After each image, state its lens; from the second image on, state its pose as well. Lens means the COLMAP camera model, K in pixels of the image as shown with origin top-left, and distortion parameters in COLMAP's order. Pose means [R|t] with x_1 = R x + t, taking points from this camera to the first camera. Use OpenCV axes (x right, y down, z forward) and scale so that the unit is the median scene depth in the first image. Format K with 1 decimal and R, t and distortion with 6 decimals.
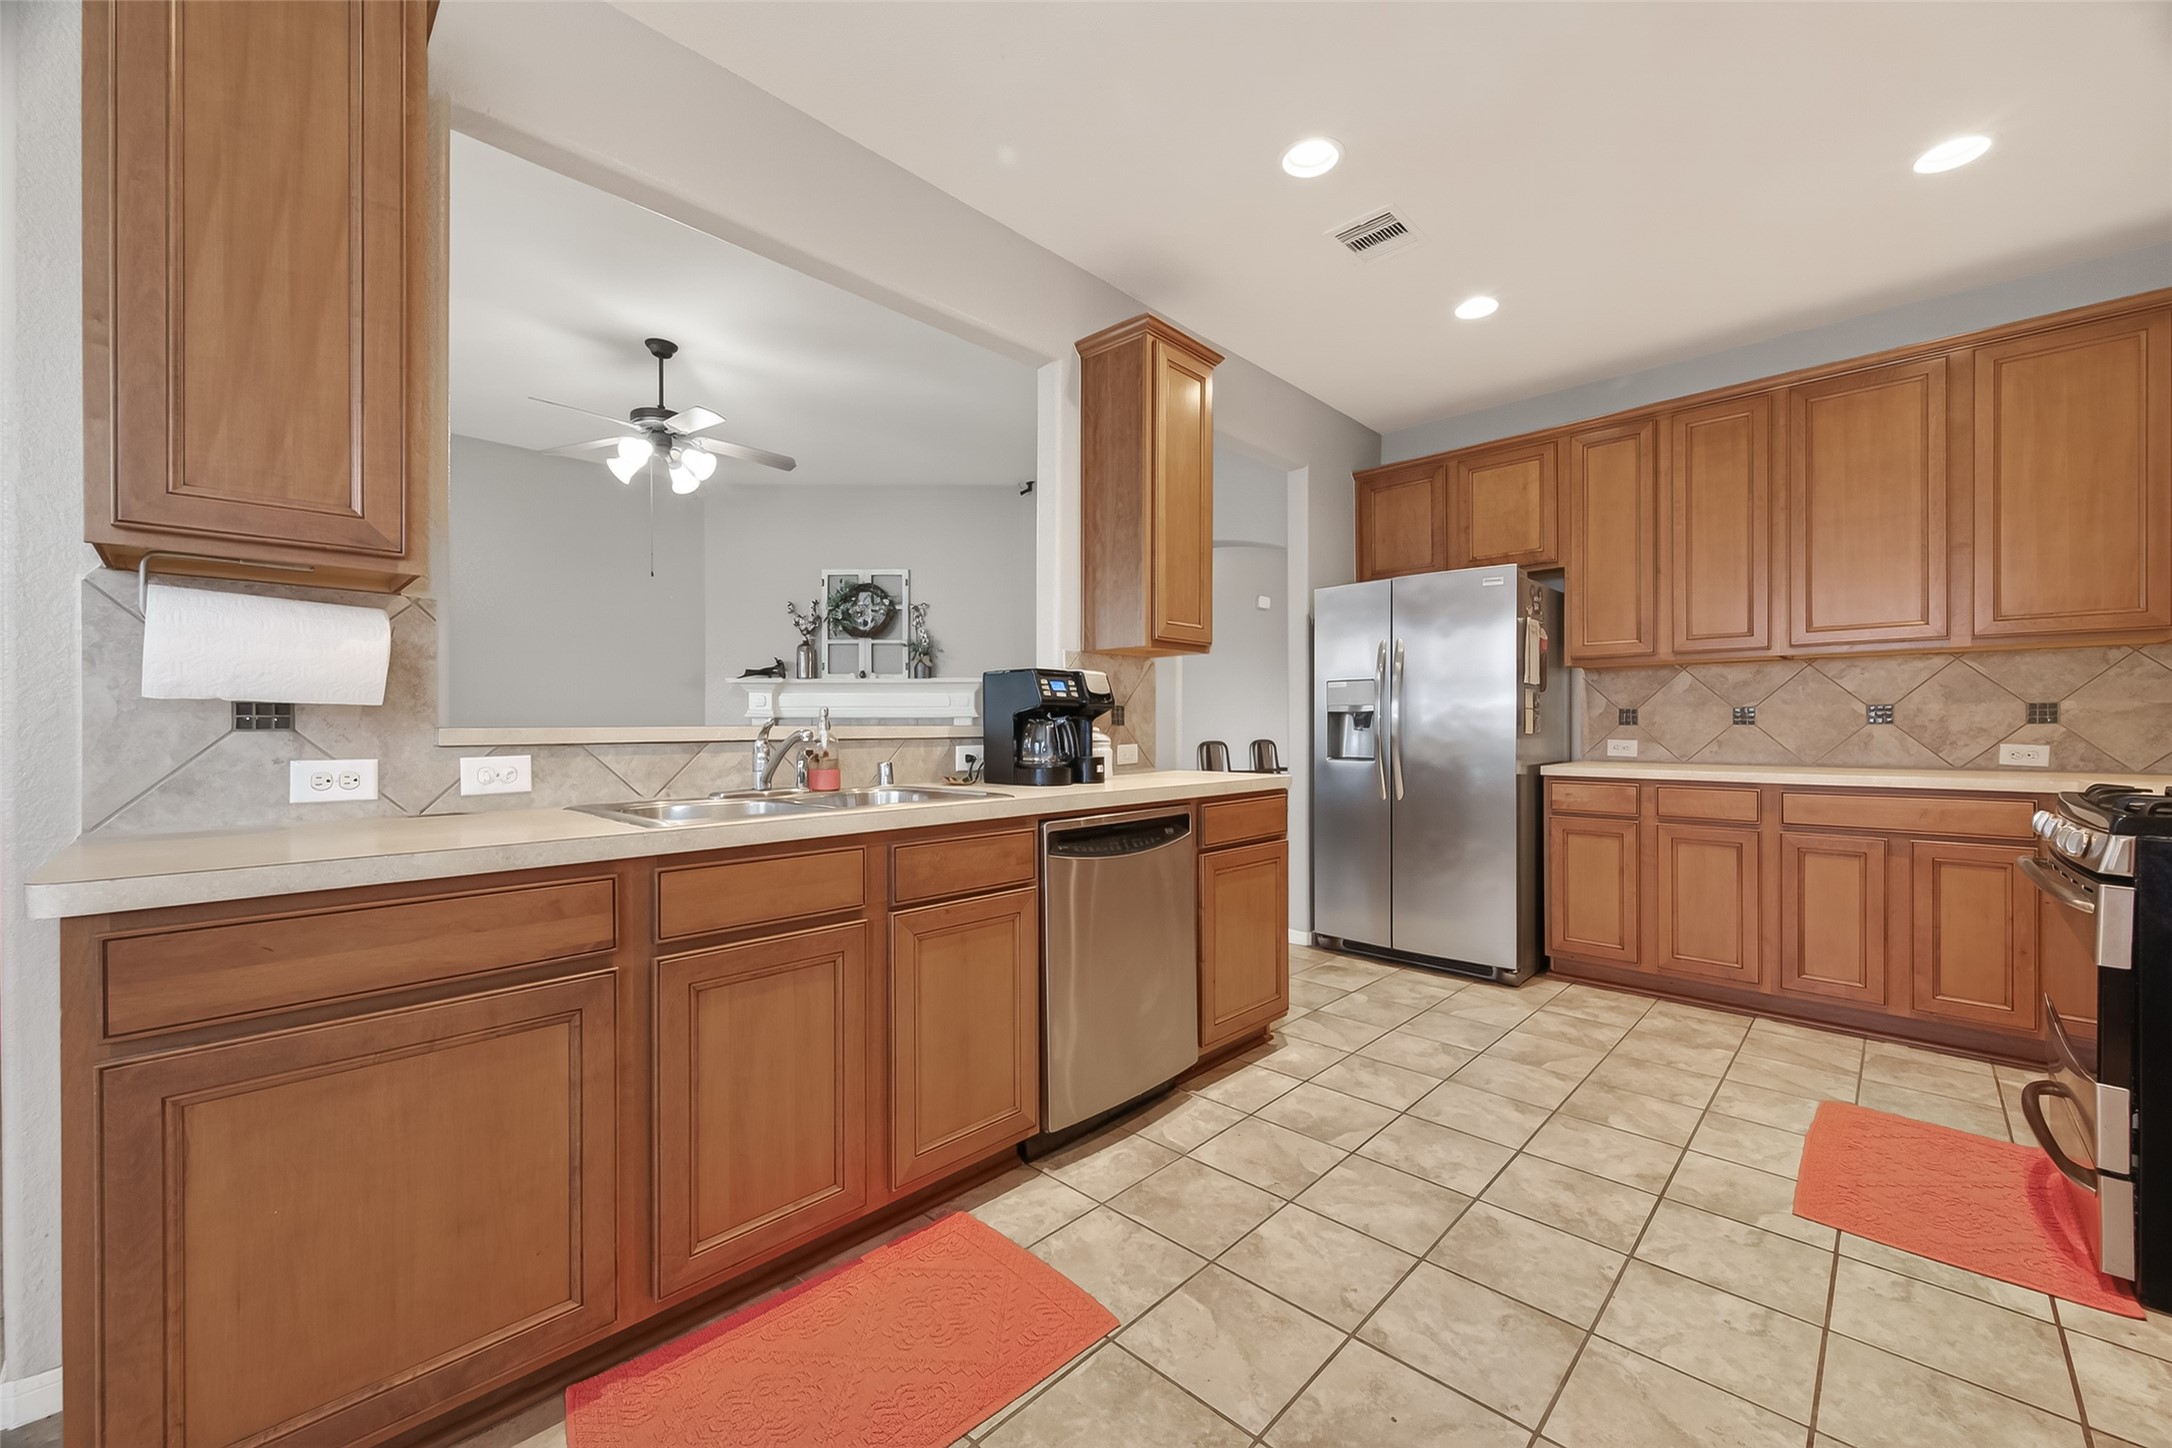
lens RADIAL K [[864.7, 0, 1064.5], [0, 864.7, 727.7], [0, 0, 1]] dist [0.001836, -0.000245]
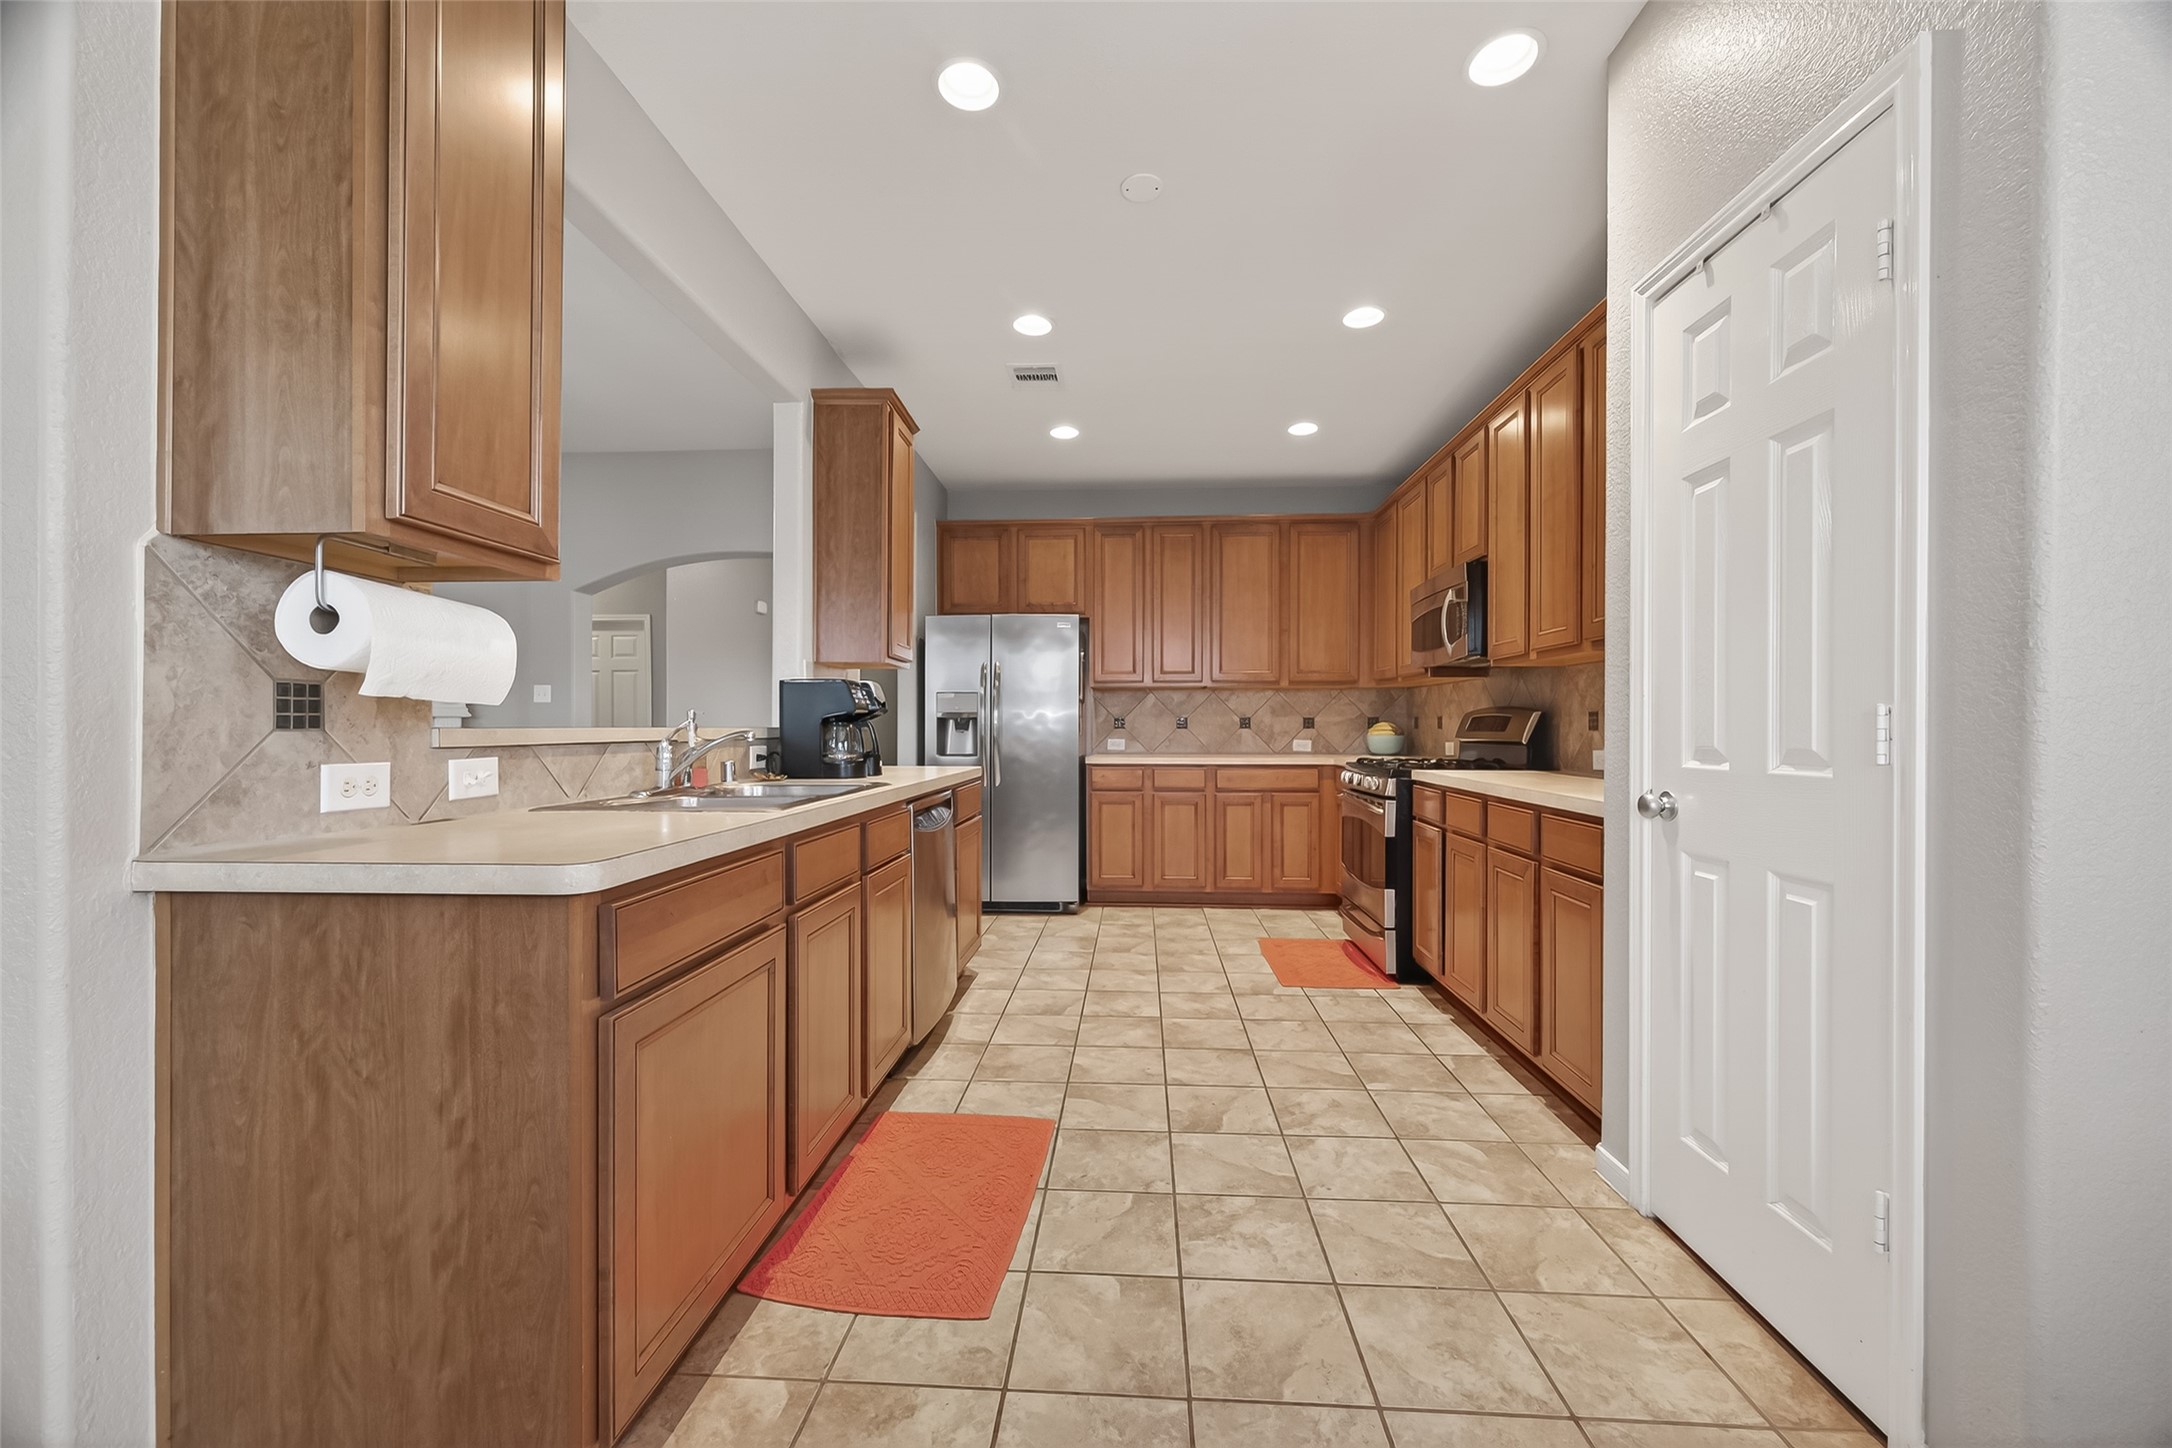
lens RADIAL K [[891.2, 0, 1086.0], [0, 891.2, 724.0], [0, 0, 1]] dist [-0.000019, -0.000201]
pose [[0.745128, 0.006523, 0.666889, -0.519056], [-0.001464, 0.999966, -0.008145, 0.001662], [-0.666919, 0.005093, 0.745112, -0.113582]]
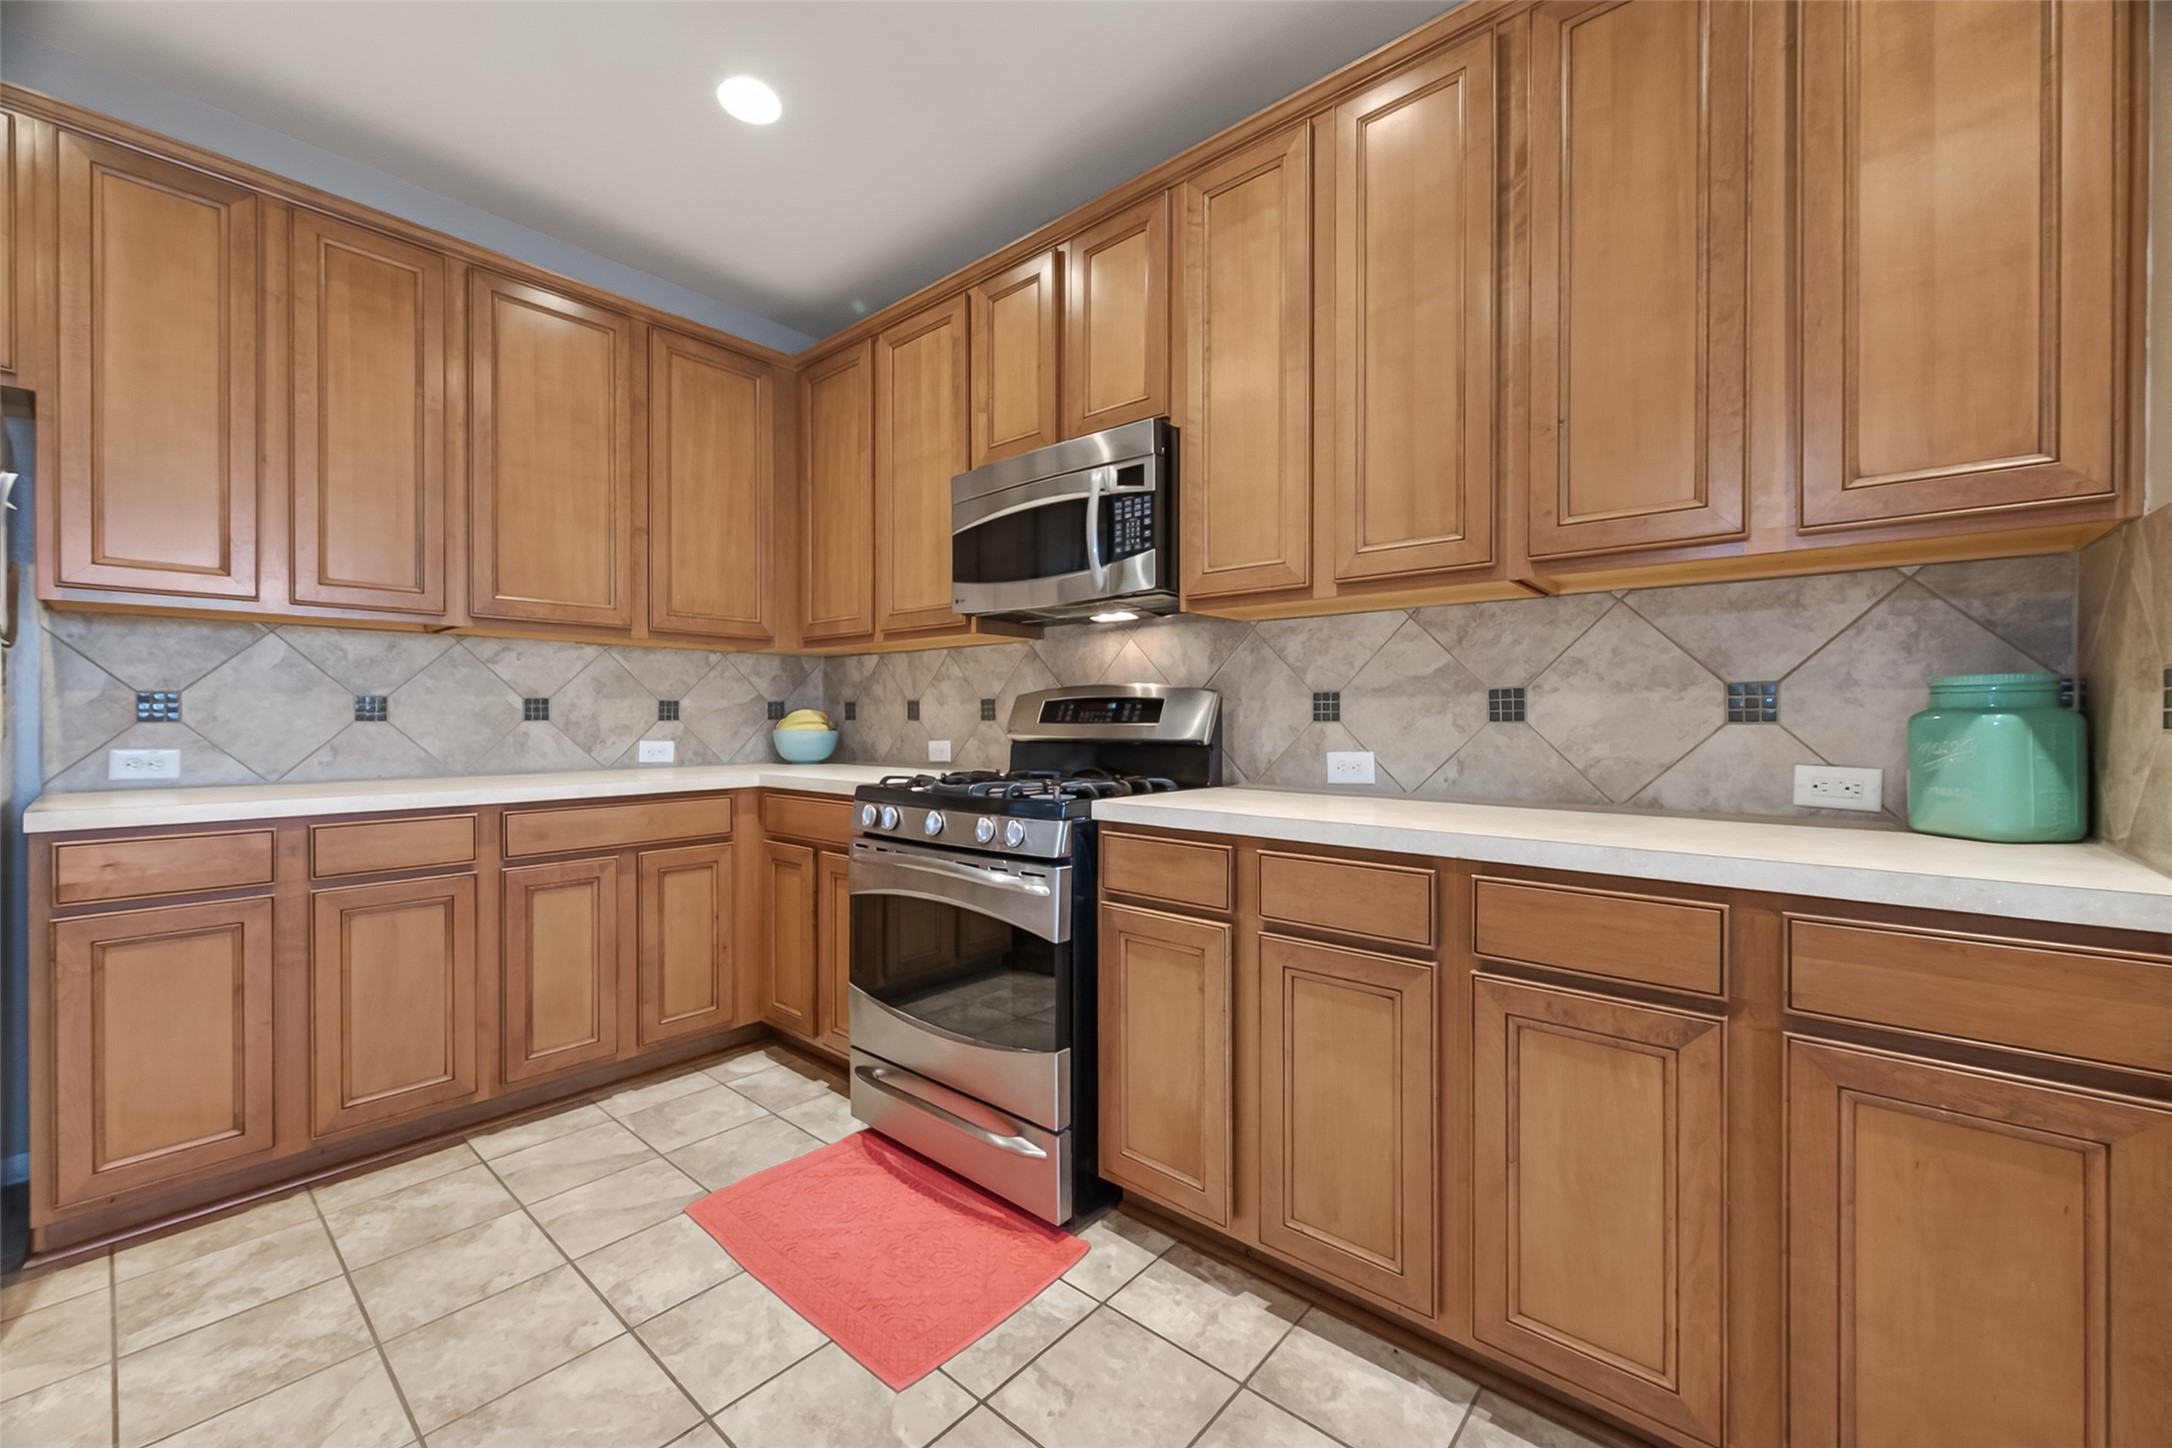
lens RADIAL K [[852.9, 0, 1100.3], [0, 852.9, 723.2], [0, 0, 1]] dist [0.001161, -0.000191]
pose [[-0.087066, -0.001002, 0.996202, 0.073727], [0.003966, 0.999991, 0.001353, -0.000903], [-0.996195, 0.004069, -0.087061, 0.585938]]
